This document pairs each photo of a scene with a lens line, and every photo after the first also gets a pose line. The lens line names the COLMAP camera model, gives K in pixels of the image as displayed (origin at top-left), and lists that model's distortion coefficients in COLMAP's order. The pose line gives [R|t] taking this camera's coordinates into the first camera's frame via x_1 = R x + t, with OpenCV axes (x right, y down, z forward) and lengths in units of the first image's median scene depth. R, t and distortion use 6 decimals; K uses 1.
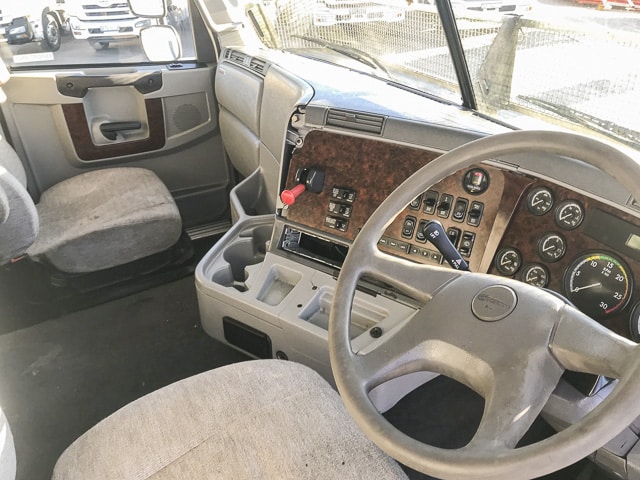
lens RADIAL K [[549.5, 0, 320.0], [0, 549.5, 240.0], [0, 0, 1]] dist [-0.019060, 0.010288]
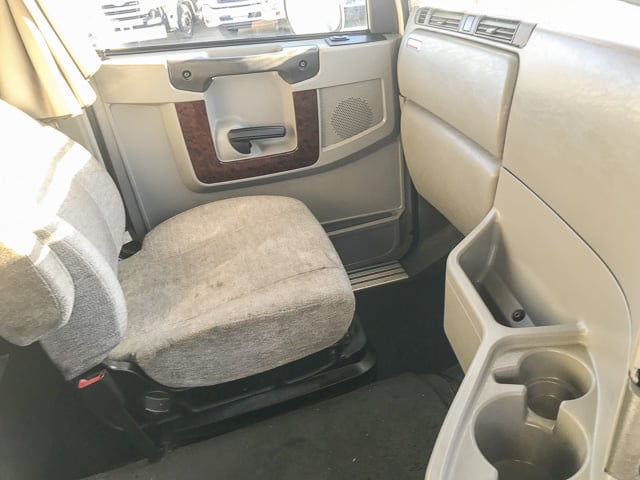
lens RADIAL K [[549.5, 0, 320.0], [0, 549.5, 240.0], [0, 0, 1]] dist [-0.019060, 0.010288]
pose [[0.977351, 0.032784, -0.209069, -0.144883], [-0.026433, 0.999103, 0.033098, -0.102294], [0.209967, -0.026822, 0.977341, 0.357987]]
